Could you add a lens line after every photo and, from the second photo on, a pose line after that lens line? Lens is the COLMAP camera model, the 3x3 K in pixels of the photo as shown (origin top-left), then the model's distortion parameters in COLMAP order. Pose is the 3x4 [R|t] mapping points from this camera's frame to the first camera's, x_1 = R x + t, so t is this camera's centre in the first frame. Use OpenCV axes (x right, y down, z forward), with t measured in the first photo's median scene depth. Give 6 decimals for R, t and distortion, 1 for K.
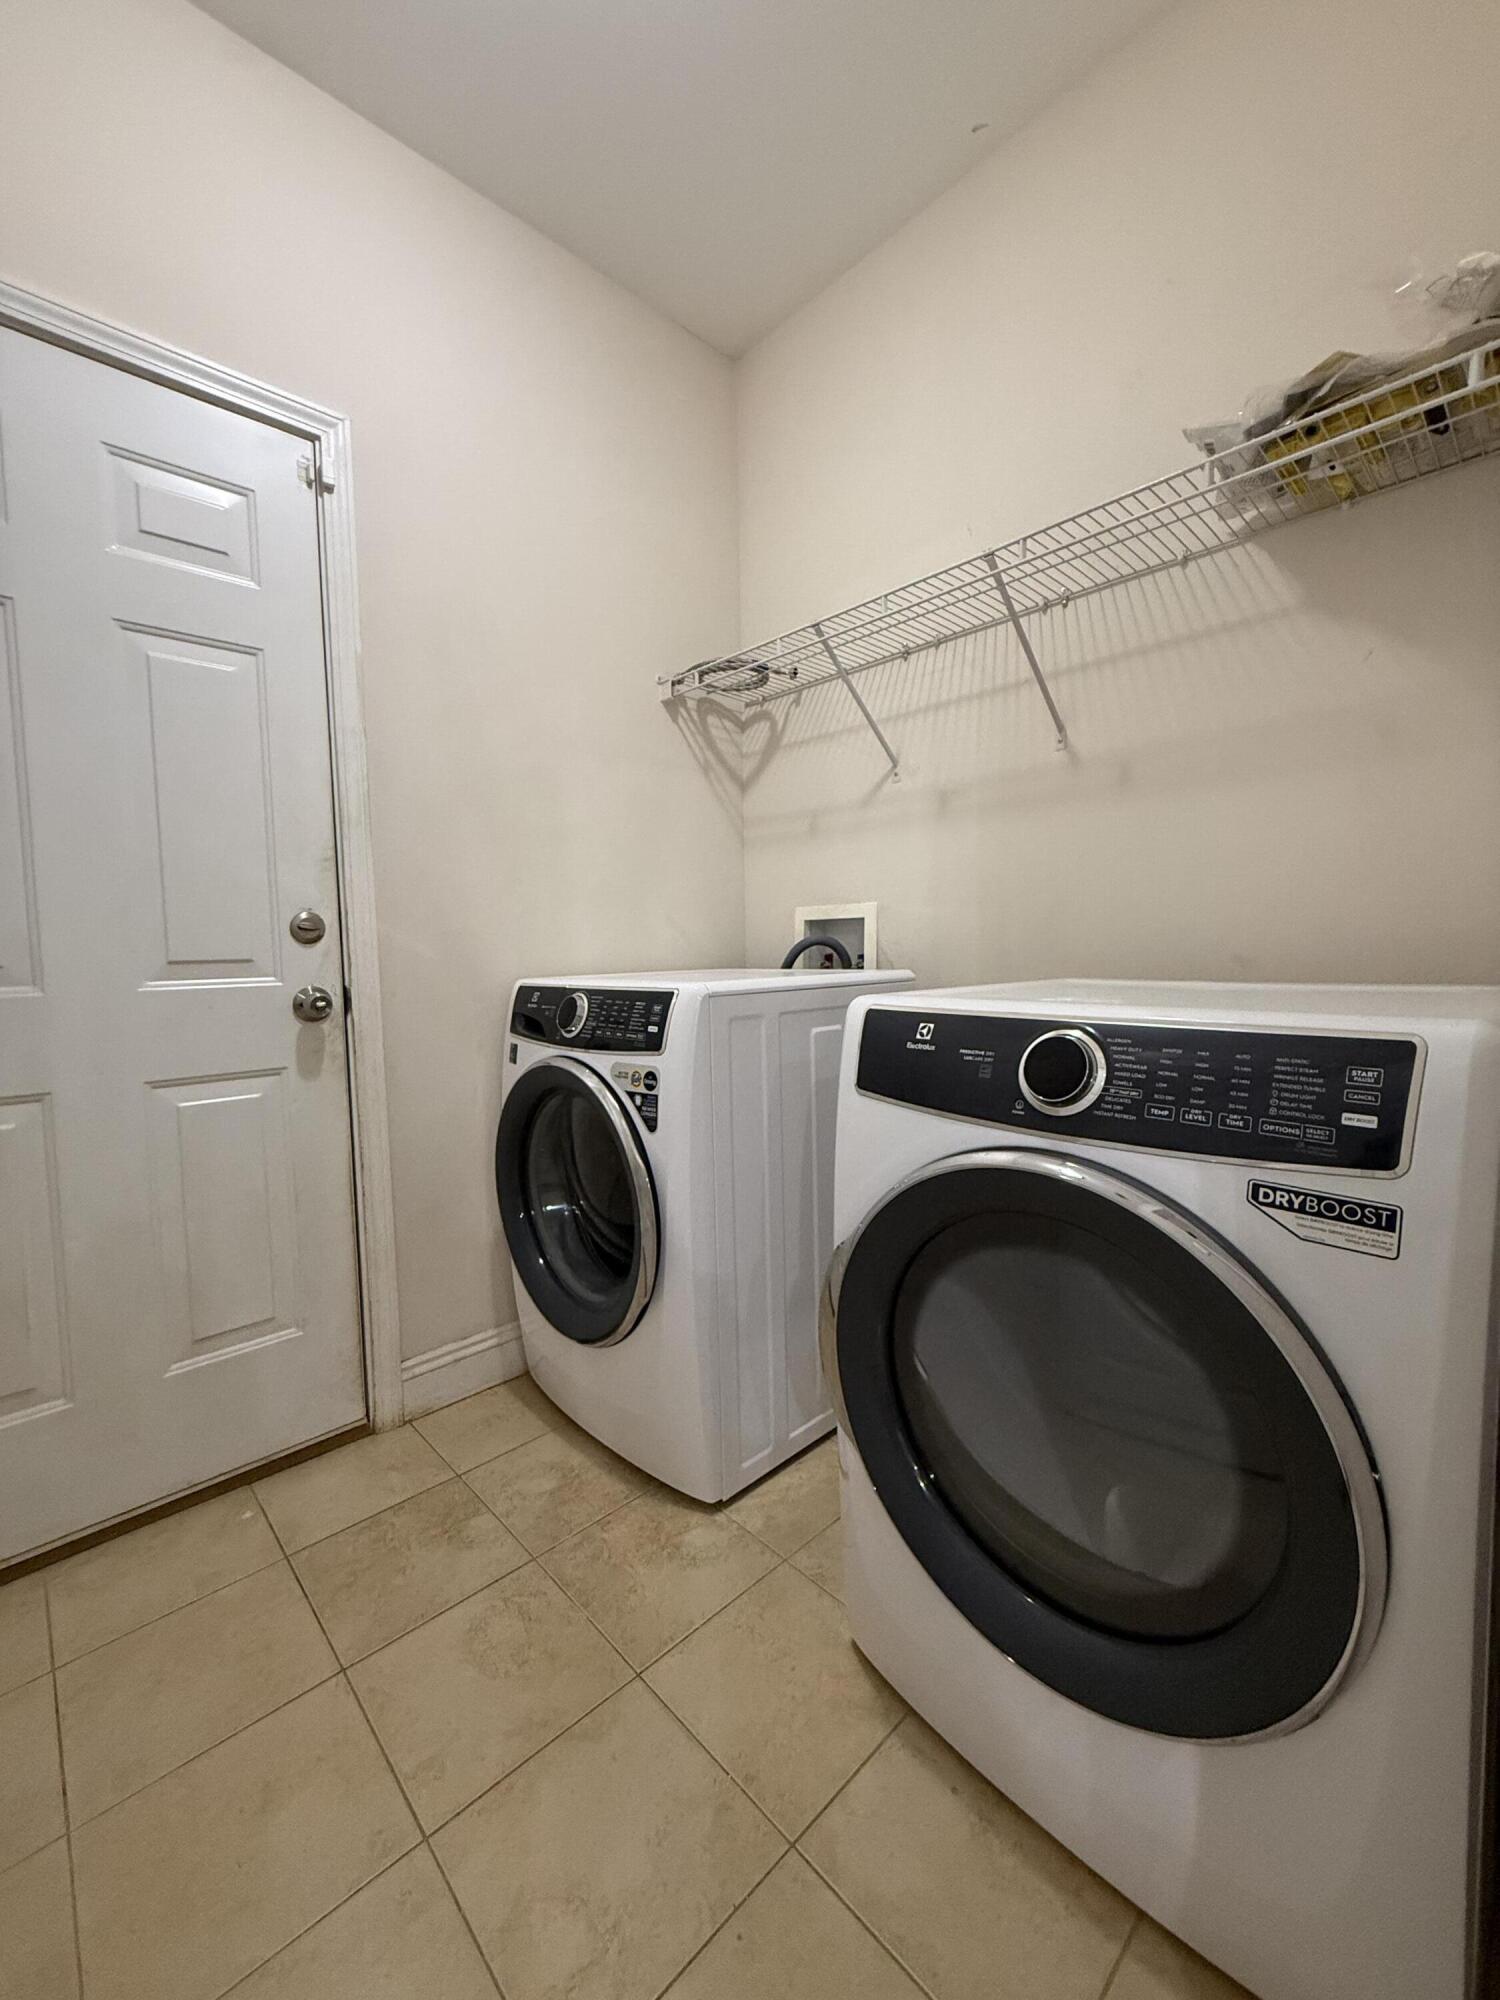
lens RADIAL K [[808.6, 0, 745.9], [0, 808.6, 999.8], [0, 0, 1]] dist [0.002945, 0.000586]
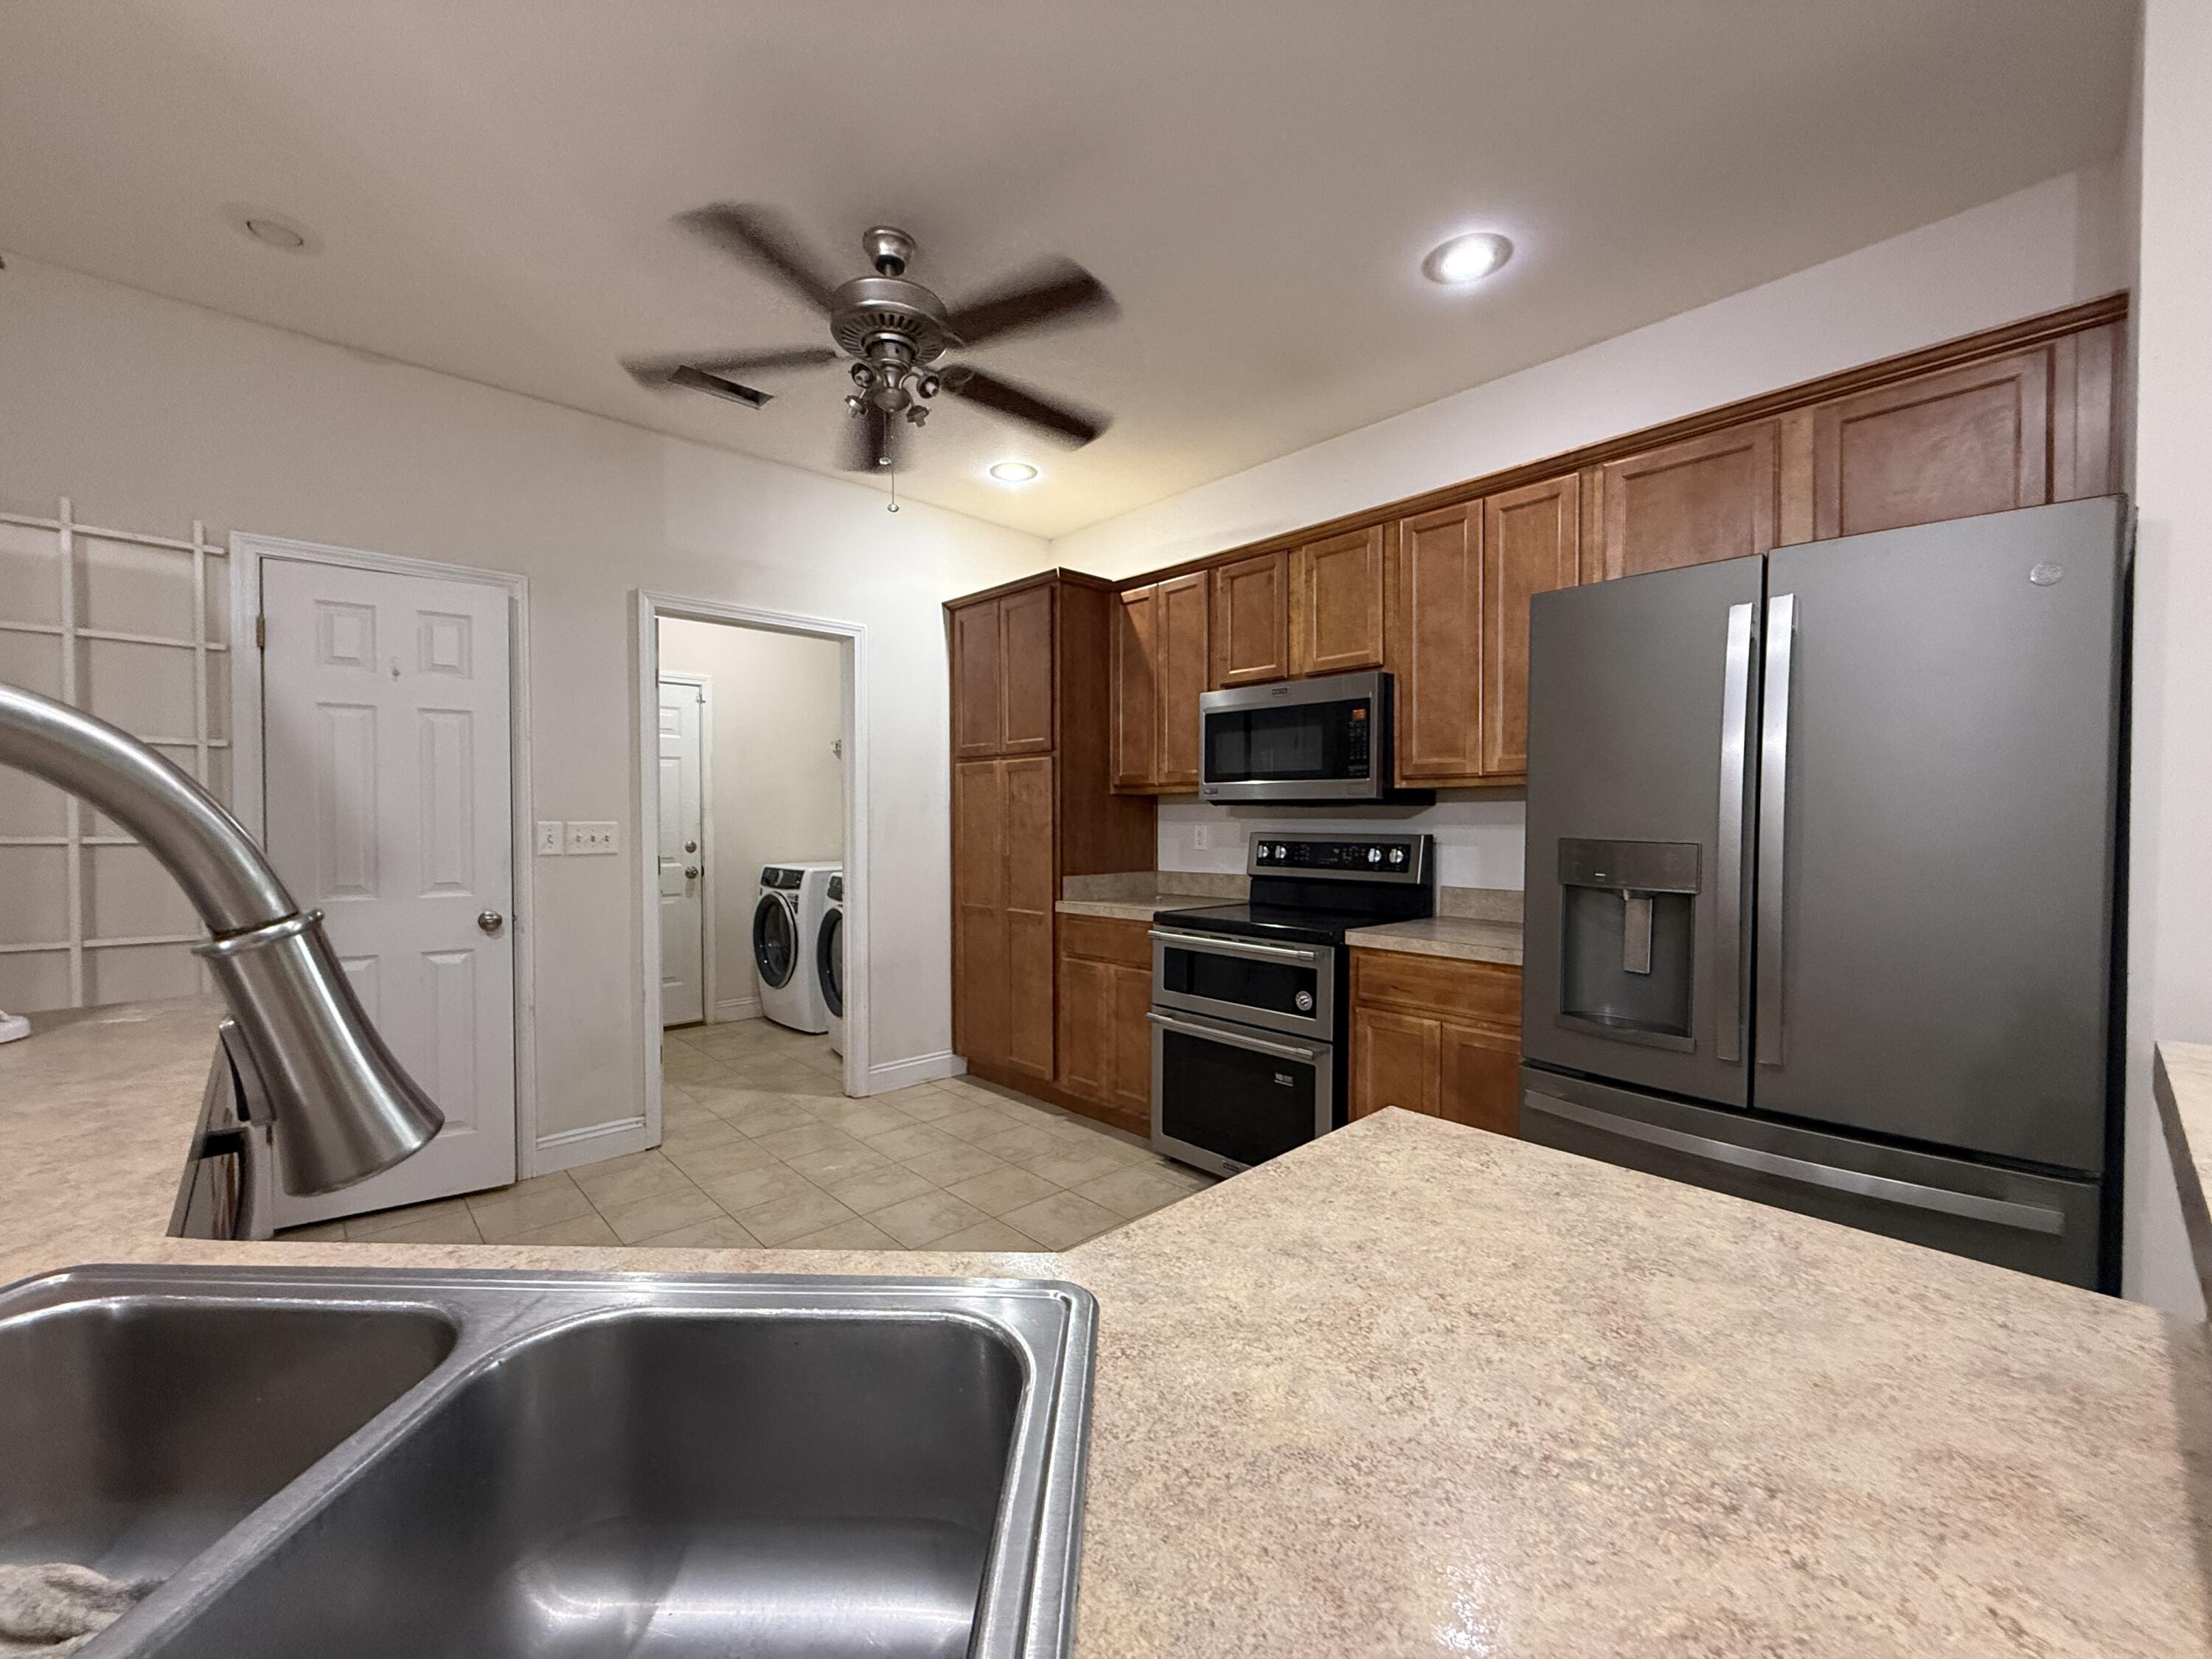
lens RADIAL K [[894.3, 0, 1110.3], [0, 894.3, 830.1], [0, 0, 1]] dist [0.002945, 0.000586]
pose [[0.999820, 0.018974, 0.000224, 1.008136], [-0.018943, 0.998745, -0.046363, -0.026341], [-0.001104, 0.046350, 0.998925, -2.312565]]
